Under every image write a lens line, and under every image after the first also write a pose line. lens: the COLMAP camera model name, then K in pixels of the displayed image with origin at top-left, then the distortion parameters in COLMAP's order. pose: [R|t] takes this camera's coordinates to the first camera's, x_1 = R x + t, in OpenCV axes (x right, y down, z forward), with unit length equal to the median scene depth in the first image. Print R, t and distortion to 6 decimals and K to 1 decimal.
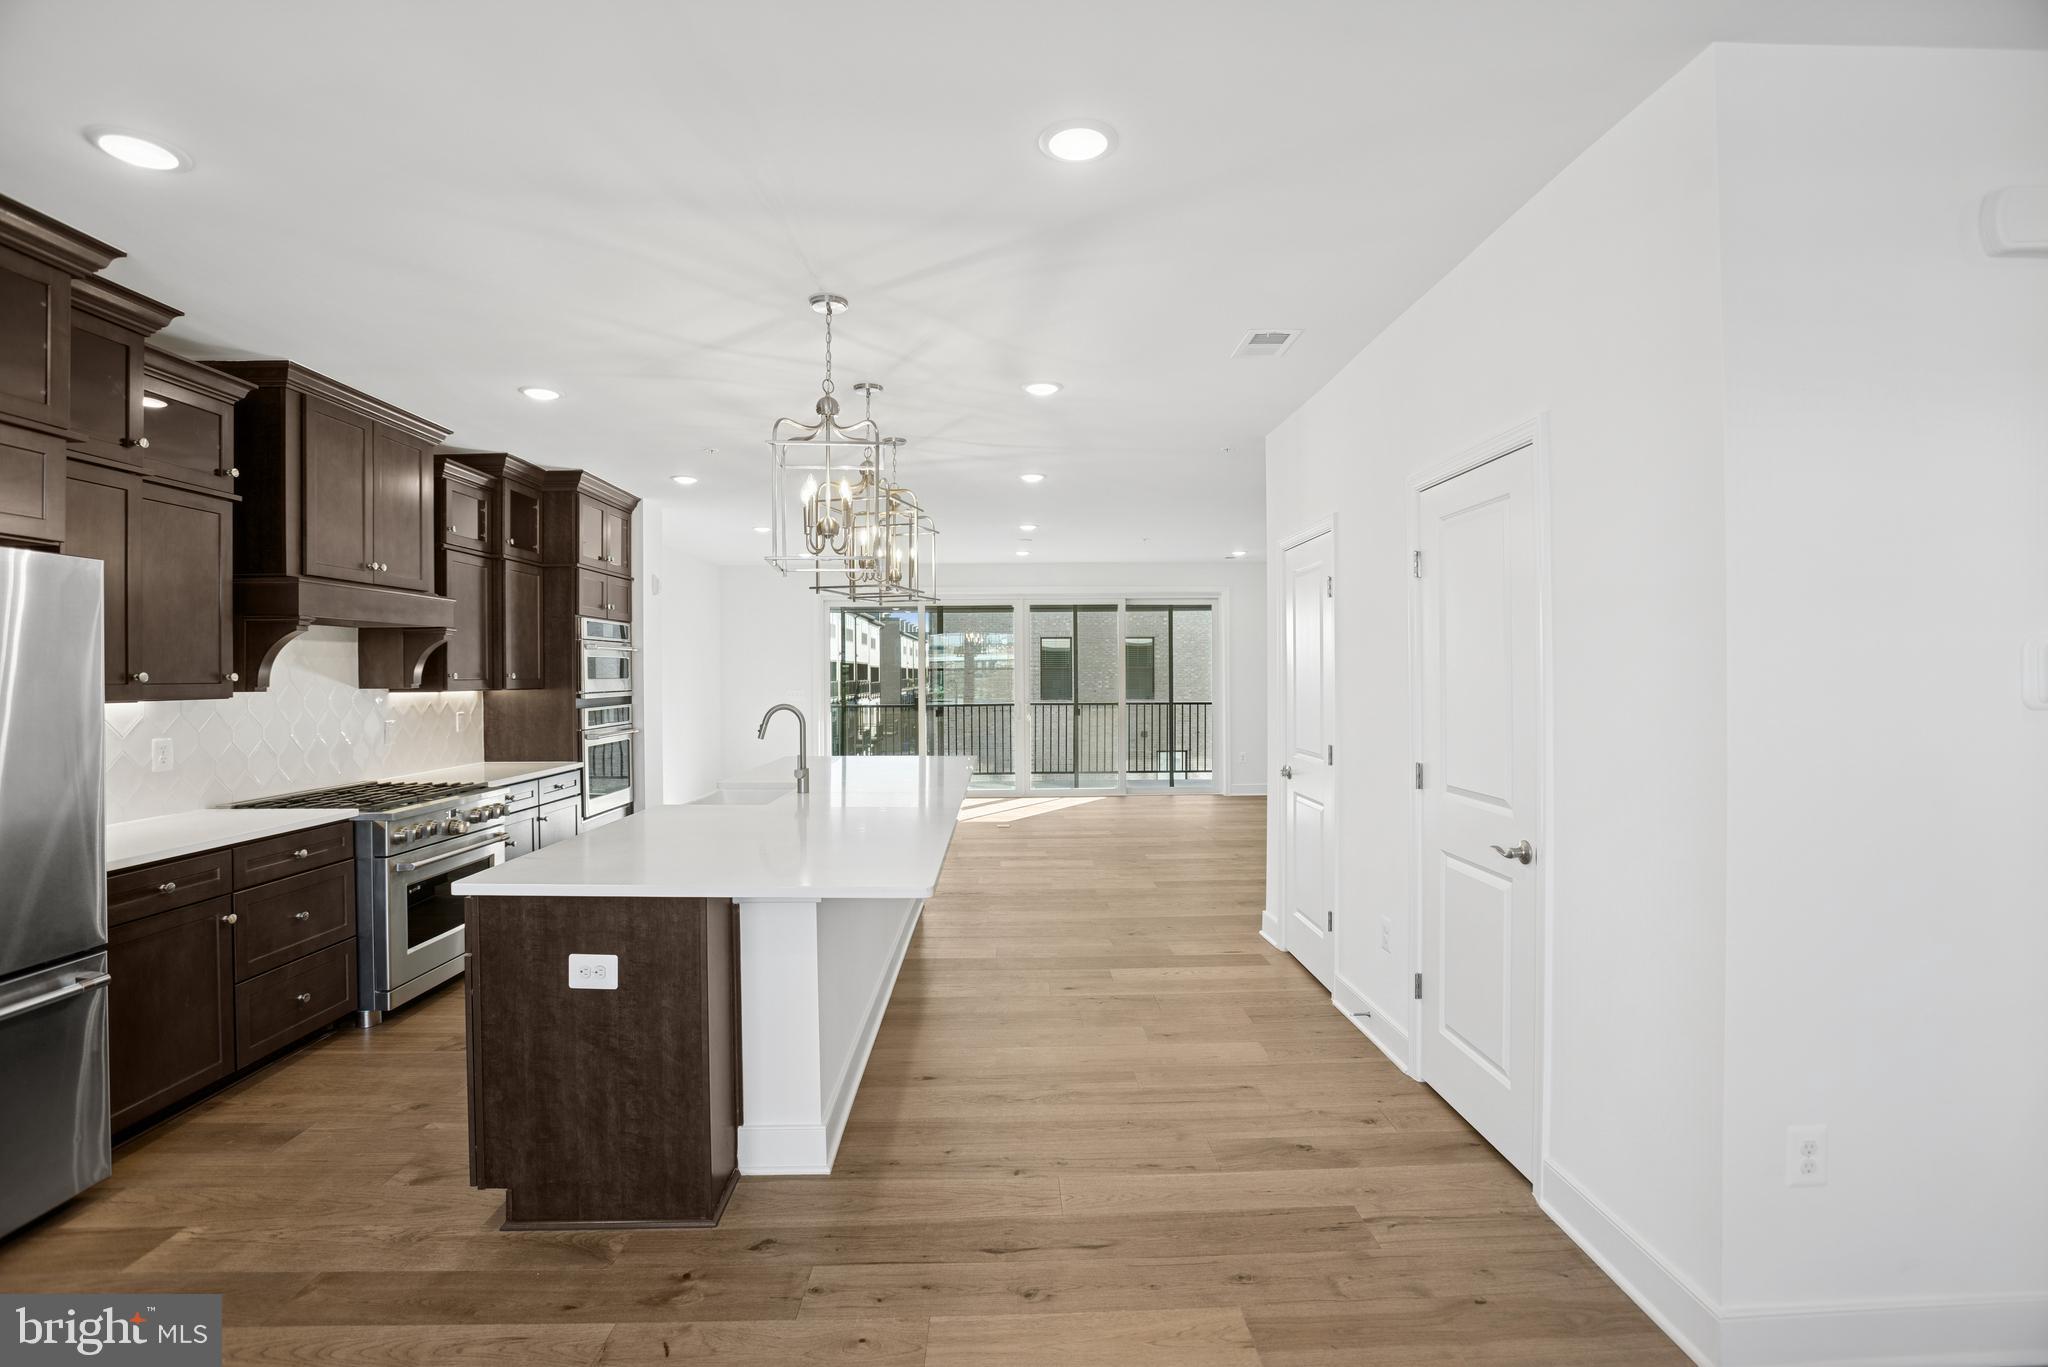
lens RADIAL K [[938.3, 0, 1024.2], [0, 938.3, 677.0], [0, 0, 1]] dist [-0.051240, 0.028152]
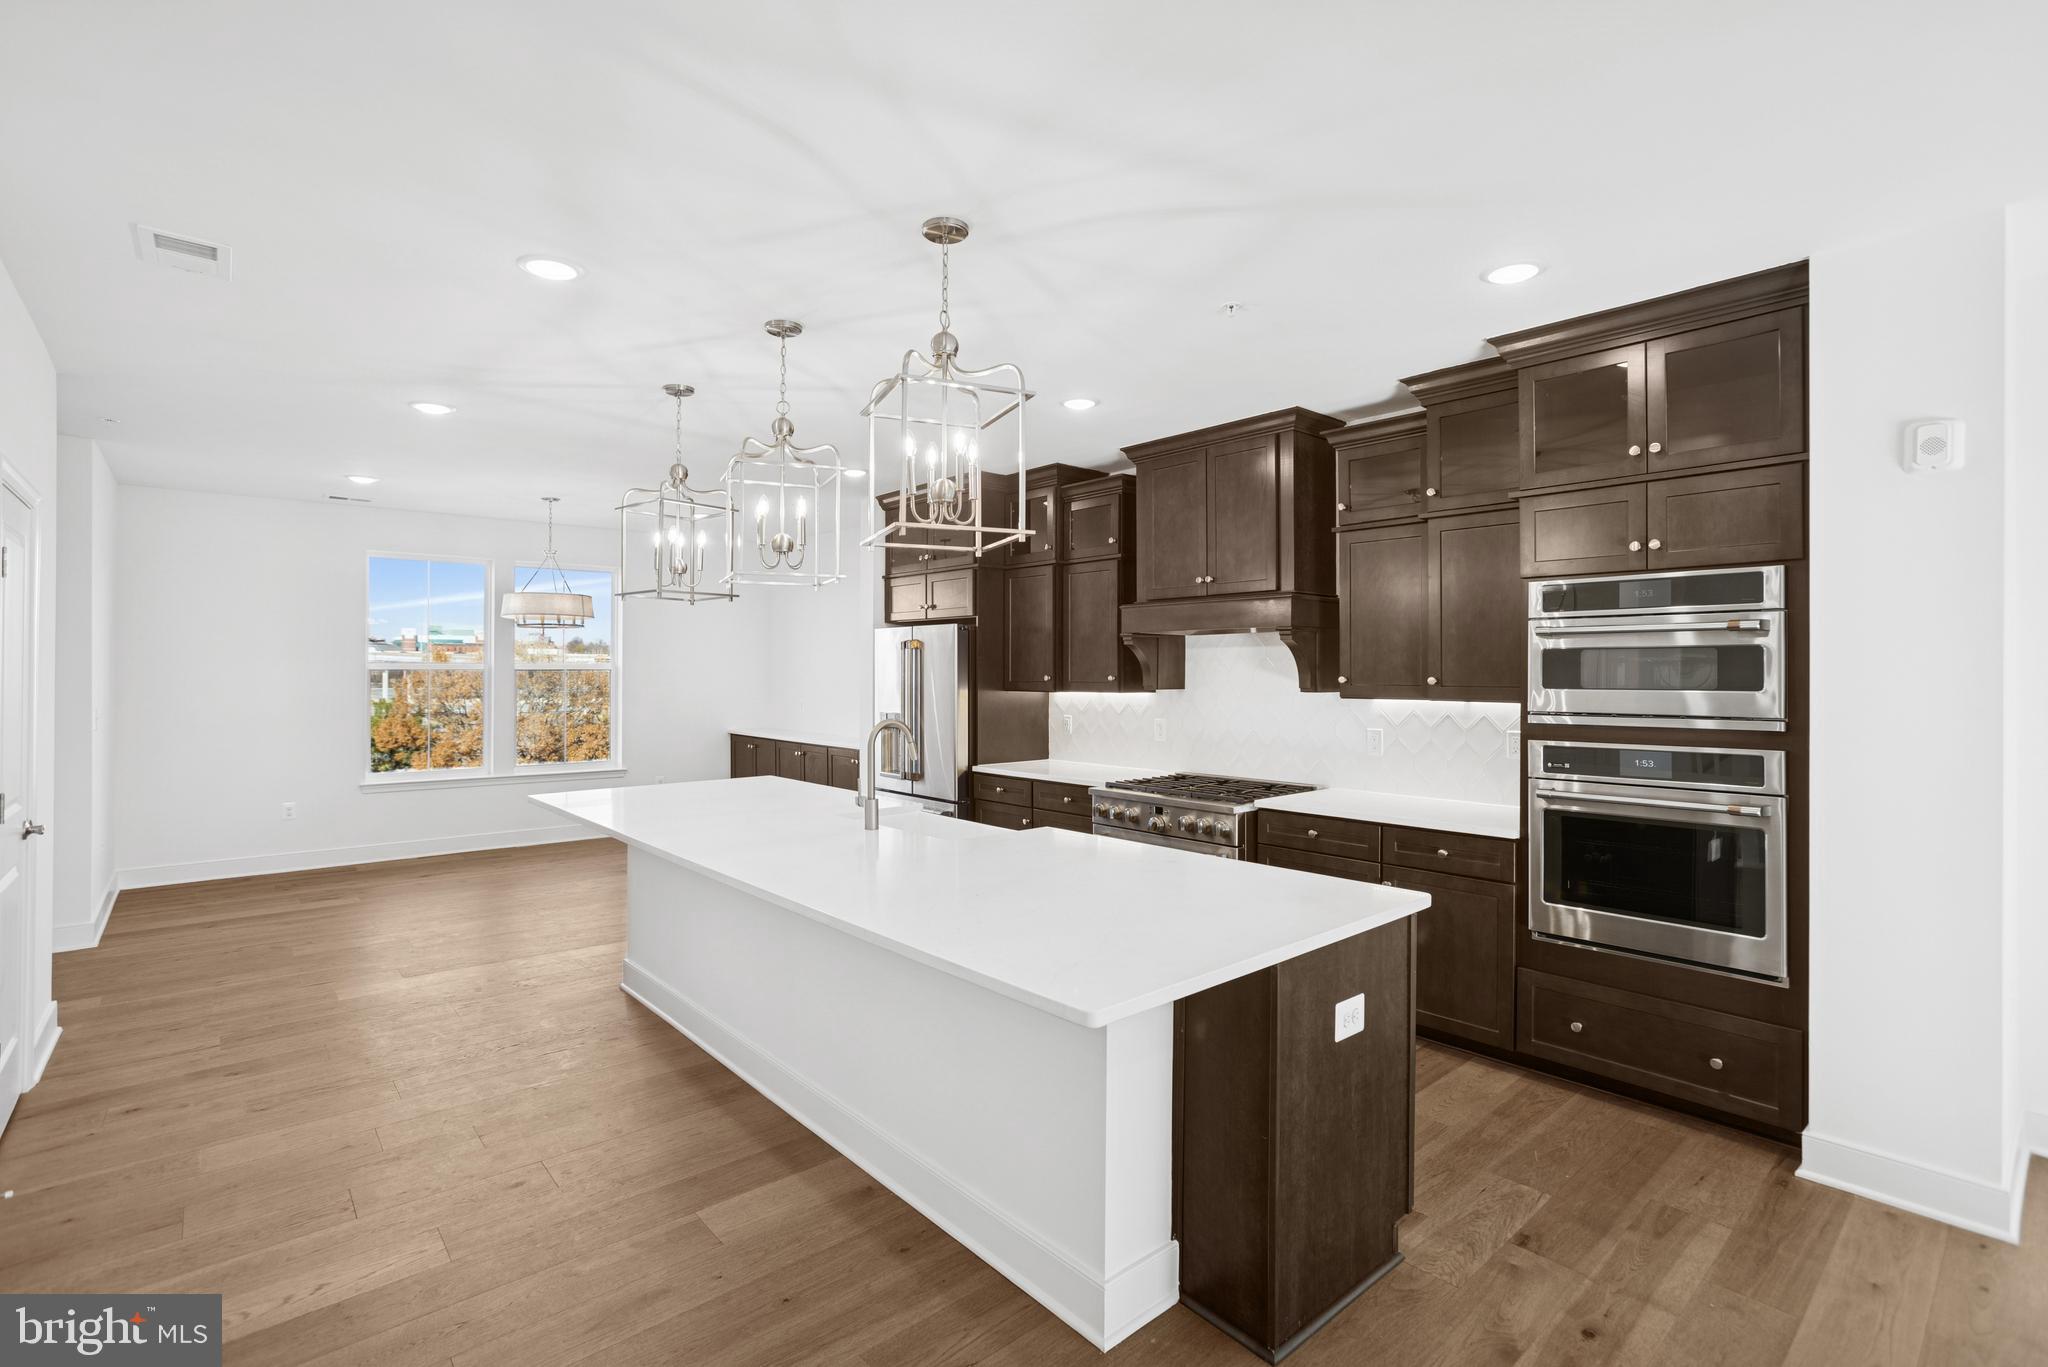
lens RADIAL K [[948.4, 0, 1022.6], [0, 948.4, 664.7], [0, 0, 1]] dist [-0.054041, 0.030805]
pose [[-0.771035, 0.002300, -0.636788, 0.146868], [0.003417, 0.999994, -0.000525, -0.014114], [0.636783, -0.002580, -0.771039, 1.367038]]
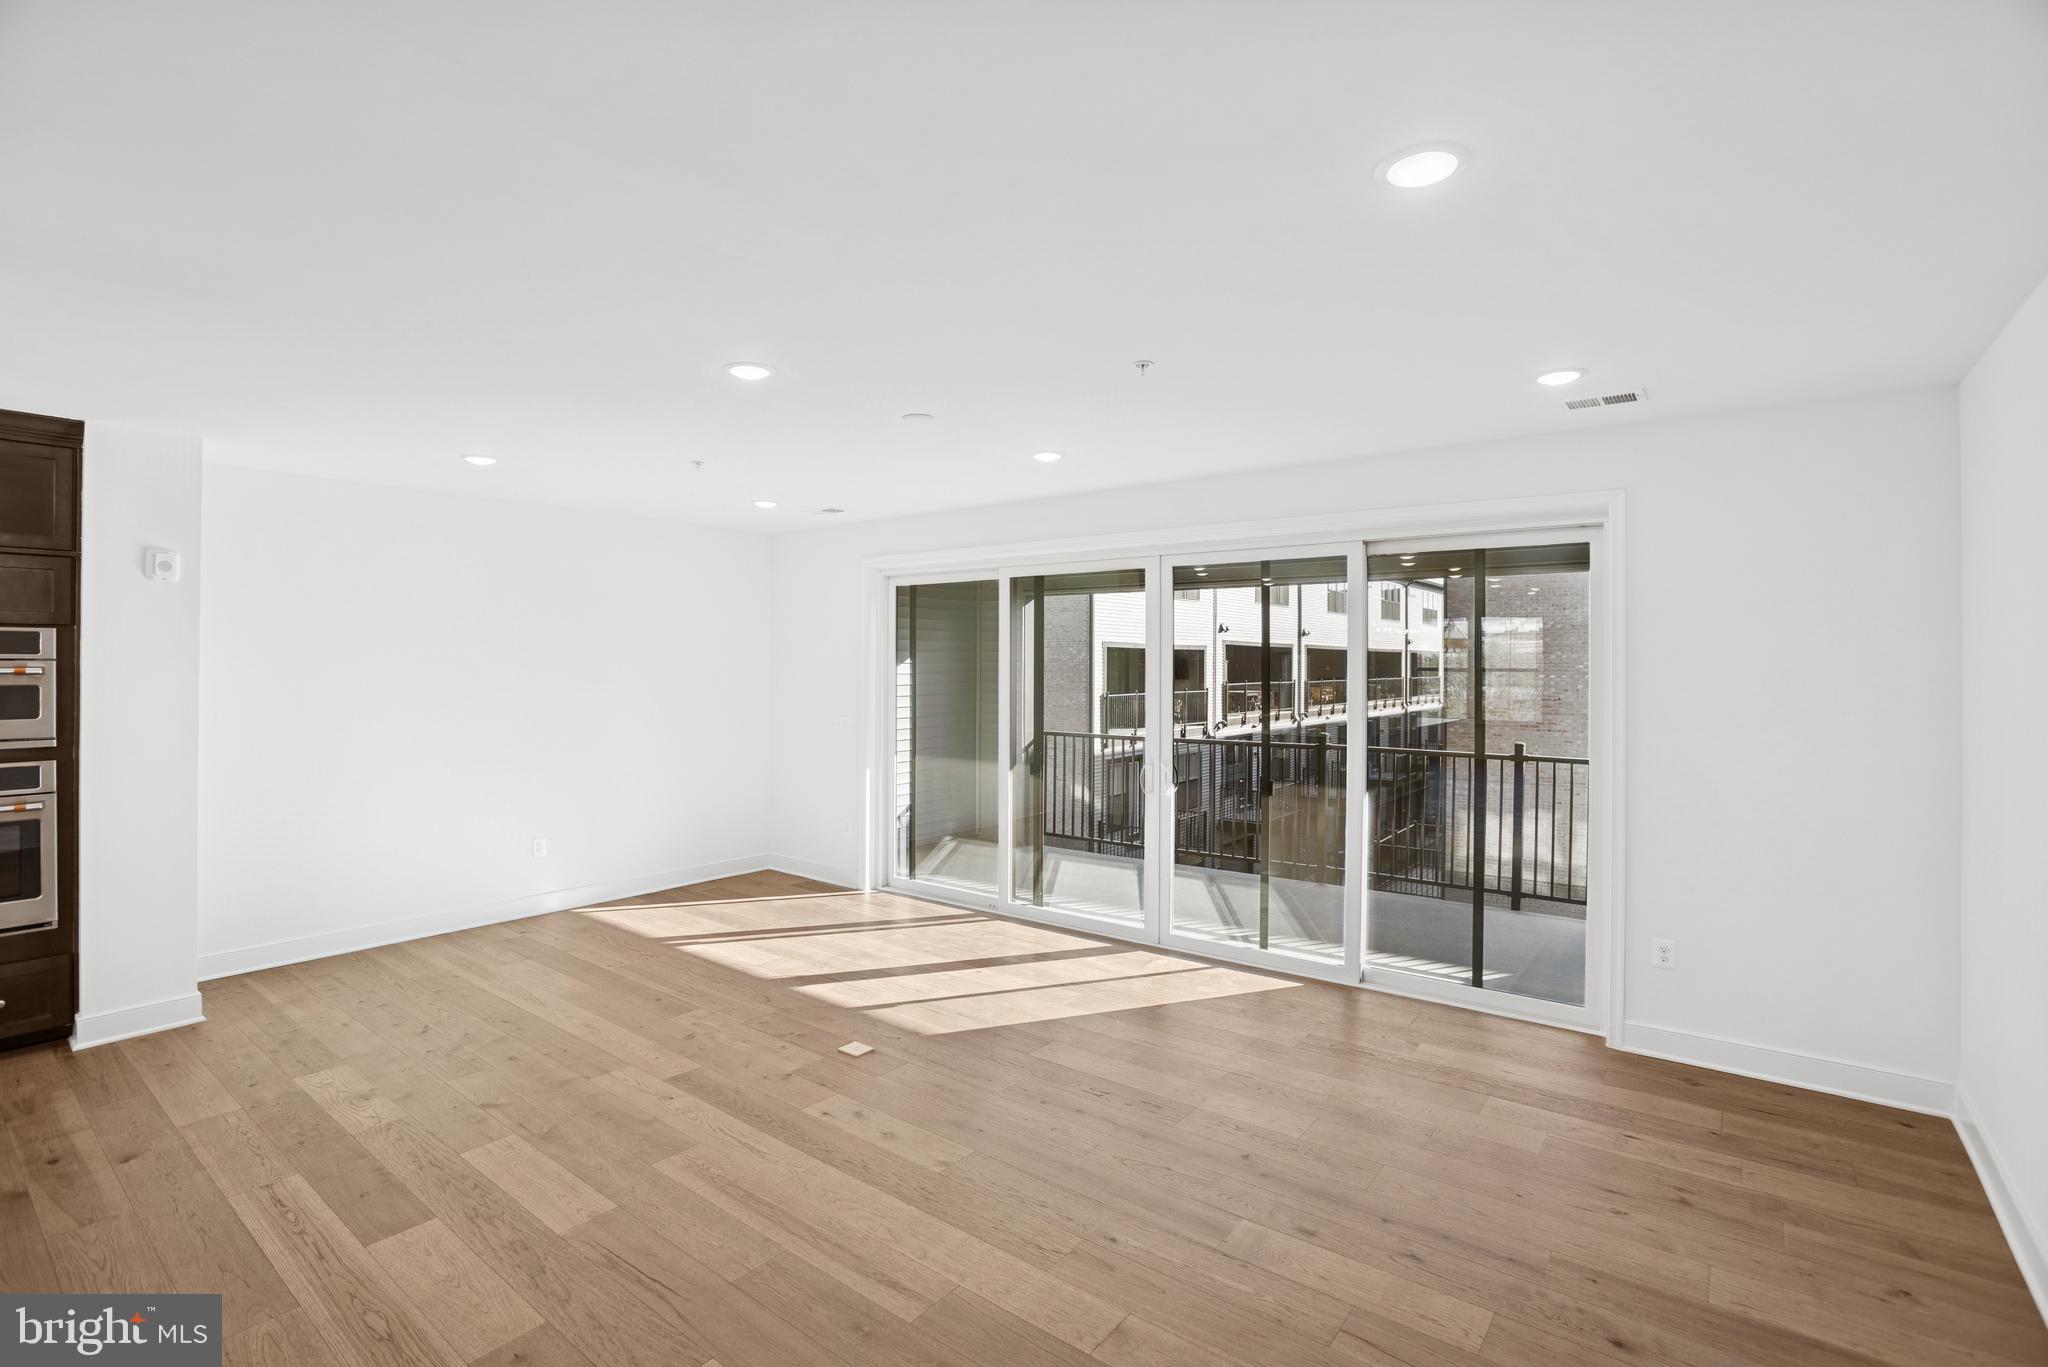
lens RADIAL K [[938.3, 0, 1024.2], [0, 938.3, 677.0], [0, 0, 1]] dist [-0.051240, 0.028152]
pose [[0.780160, 0.009374, -0.625510, 0.561528], [-0.008105, 0.999955, 0.004876, -0.041918], [0.625528, 0.001266, 0.780201, 1.136471]]
